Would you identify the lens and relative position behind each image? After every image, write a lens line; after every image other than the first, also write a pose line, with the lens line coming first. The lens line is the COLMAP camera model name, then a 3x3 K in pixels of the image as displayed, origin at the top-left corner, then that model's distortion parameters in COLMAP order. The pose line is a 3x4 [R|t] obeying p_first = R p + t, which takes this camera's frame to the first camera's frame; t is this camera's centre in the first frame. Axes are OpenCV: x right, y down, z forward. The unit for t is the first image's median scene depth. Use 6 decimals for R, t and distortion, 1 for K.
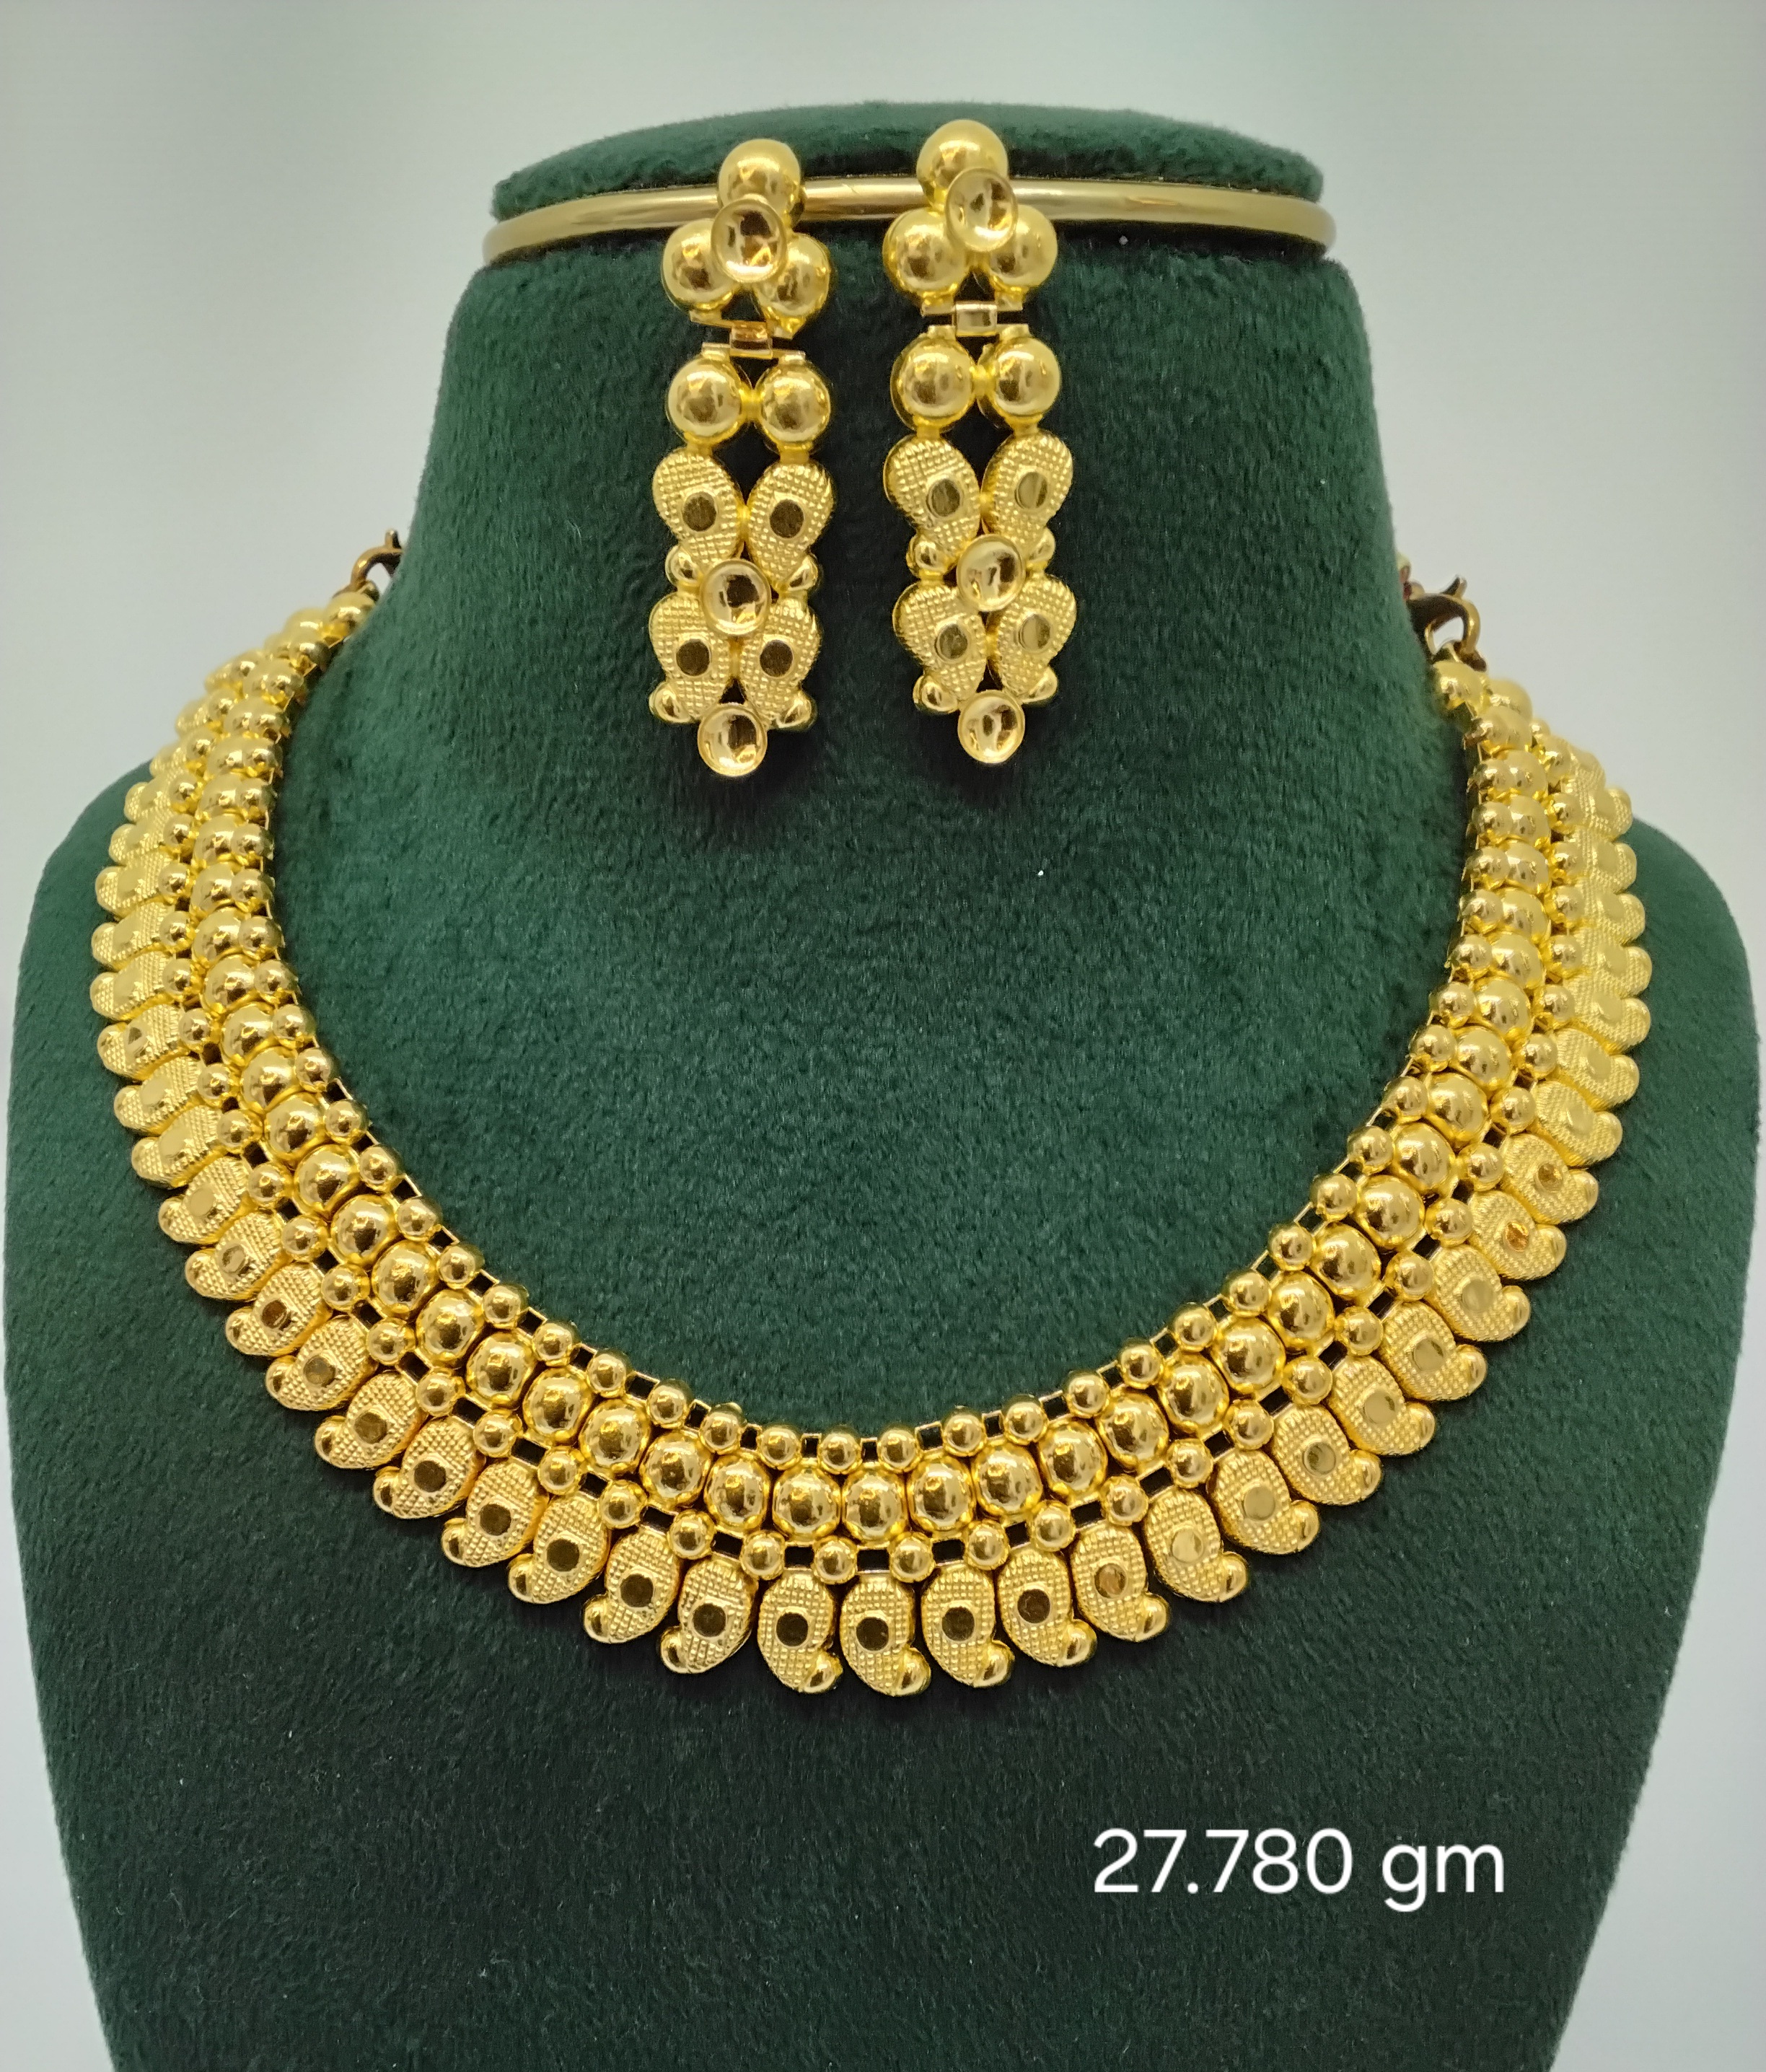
lens RADIAL K [[1869.1, 0, 860.6], [0, 1869.1, 1180.3], [0, 0, 1]] dist [0.130946, -0.214071]
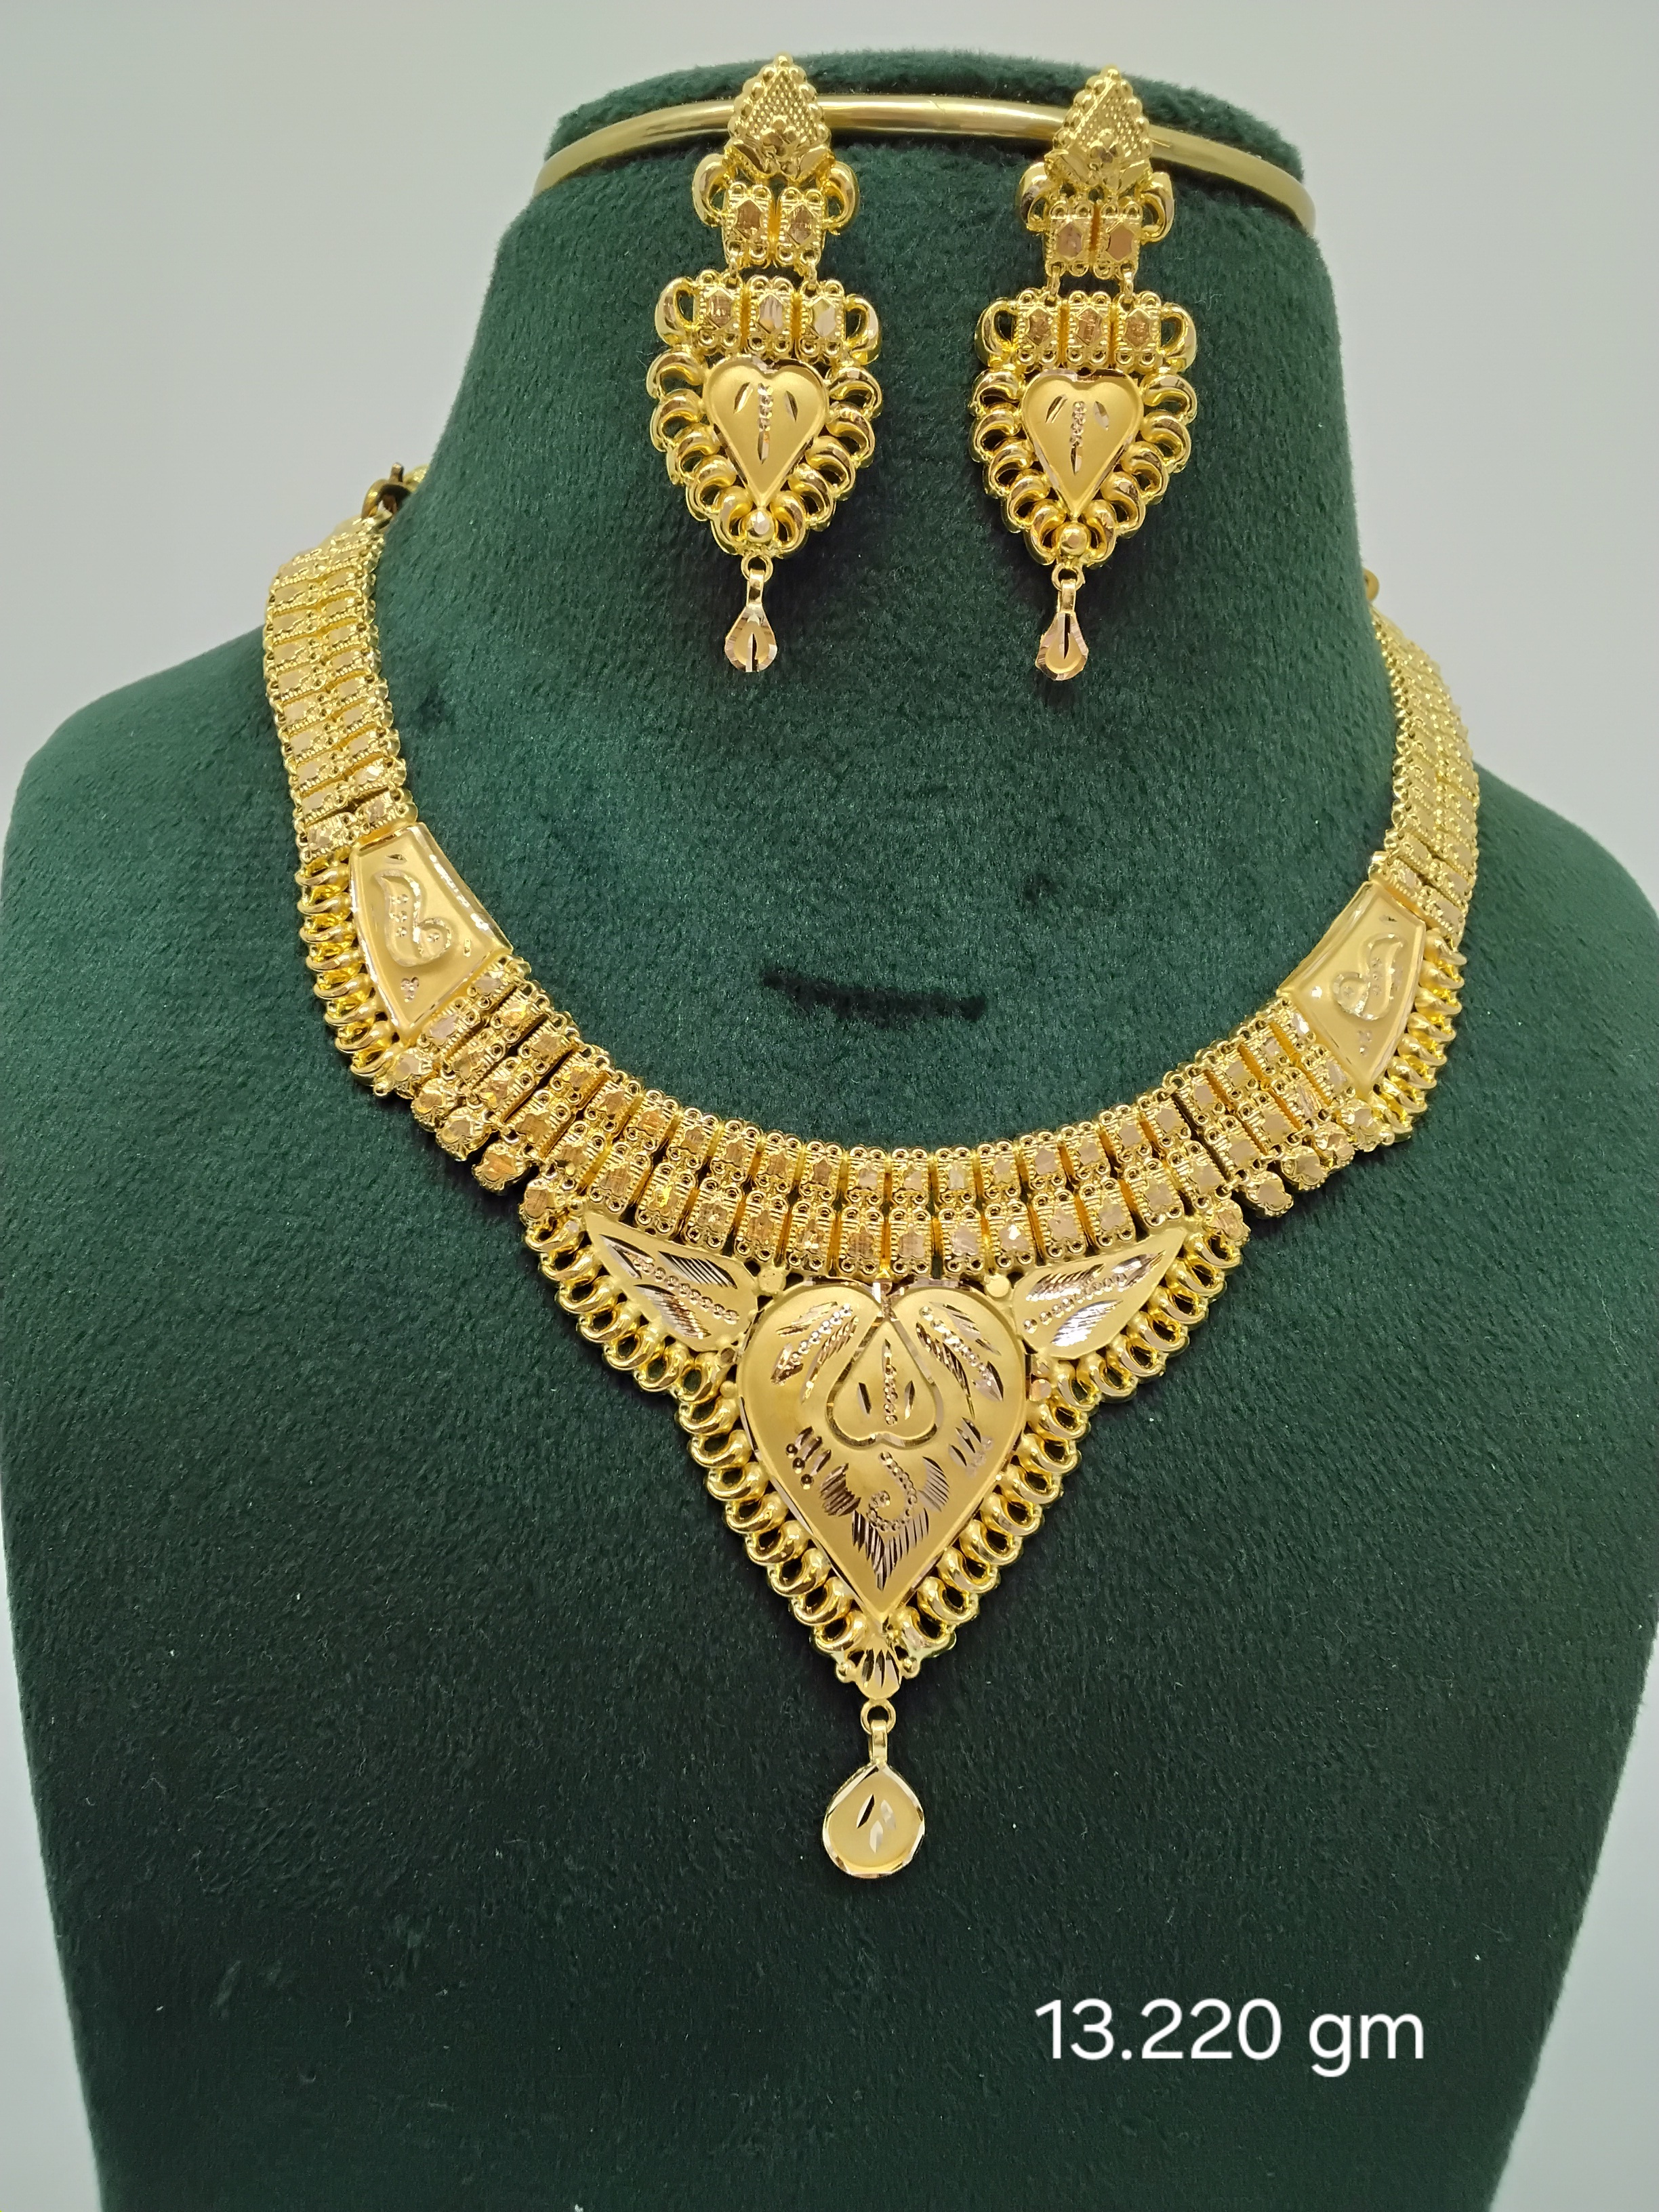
lens RADIAL K [[1765.9, 0, 805.1], [0, 1765.9, 1106.7], [0, 0, 1]] dist [0.126360, -0.204282]
pose [[0.993045, 0.029983, 0.113857, -0.160628], [-0.015451, 0.991855, -0.126432, 0.160679], [-0.116721, 0.123794, 0.985419, 0.061577]]
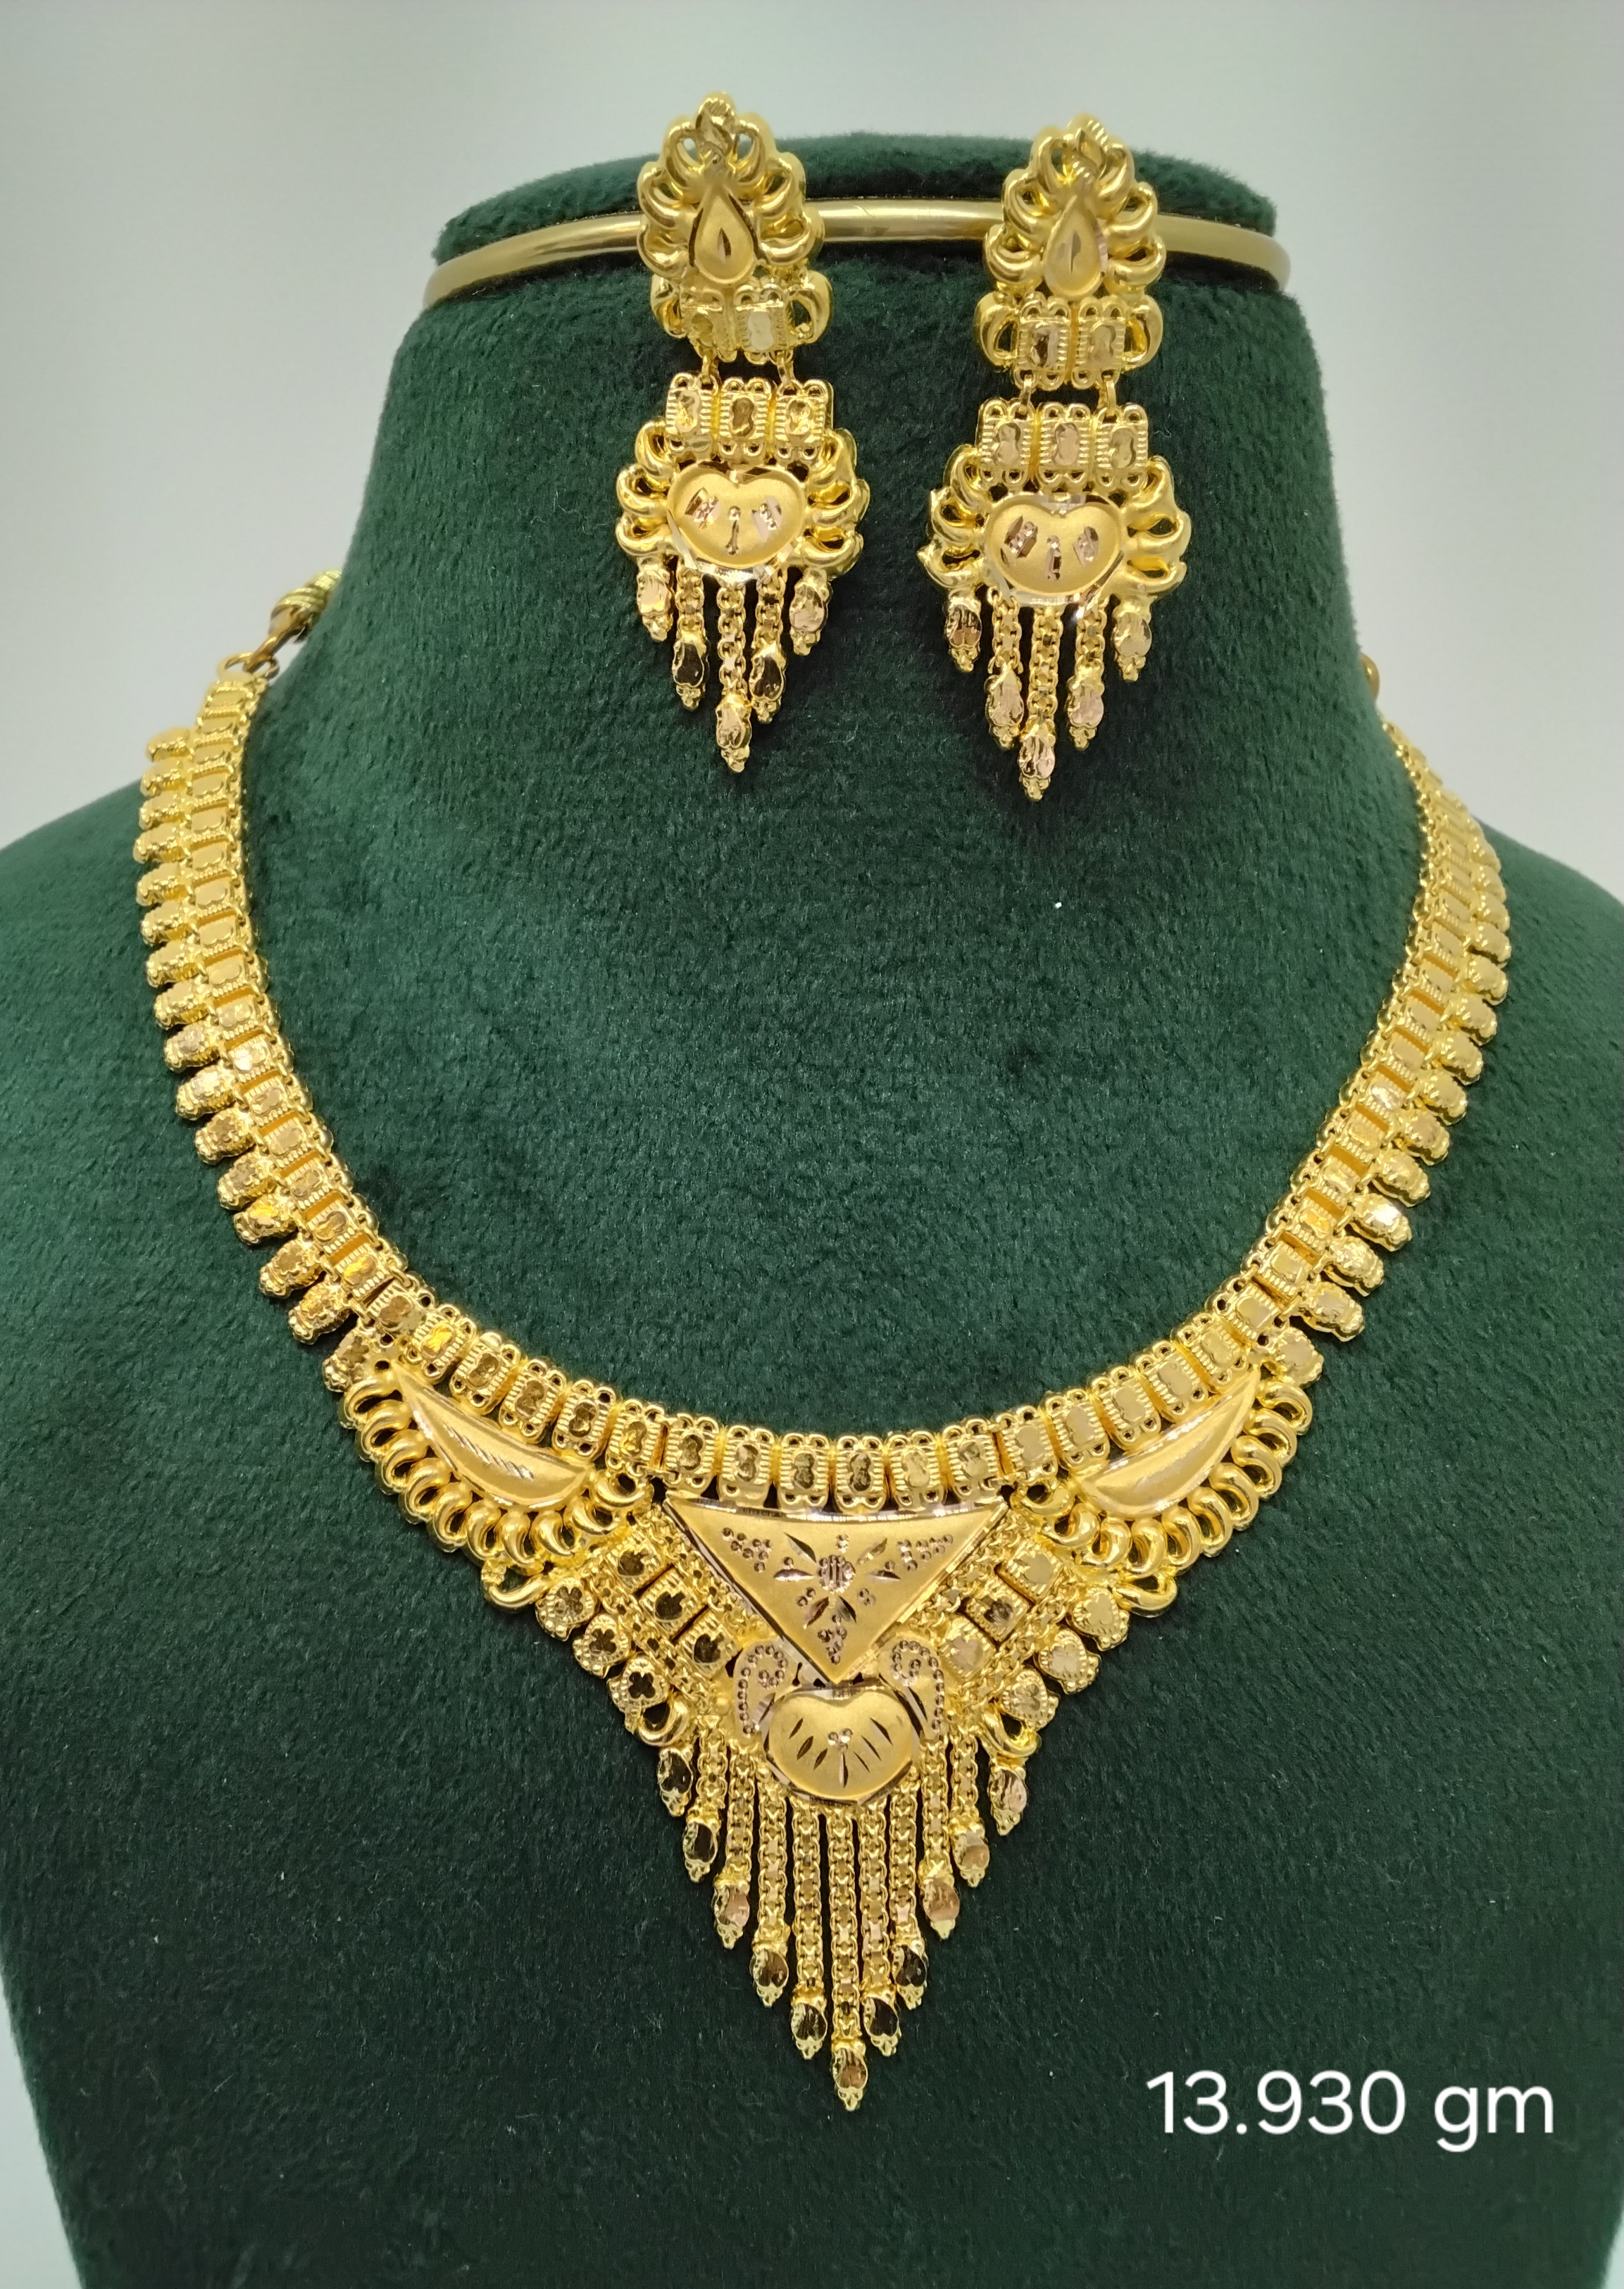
lens RADIAL K [[1844.5, 0, 744.3], [0, 1844.5, 1152.0], [0, 0, 1]] dist [0.122142, -0.196357]
pose [[0.994755, -0.036939, 0.095384, -0.157207], [0.043309, 0.996906, -0.065597, 0.018538], [-0.092665, 0.069383, 0.993277, 0.077027]]
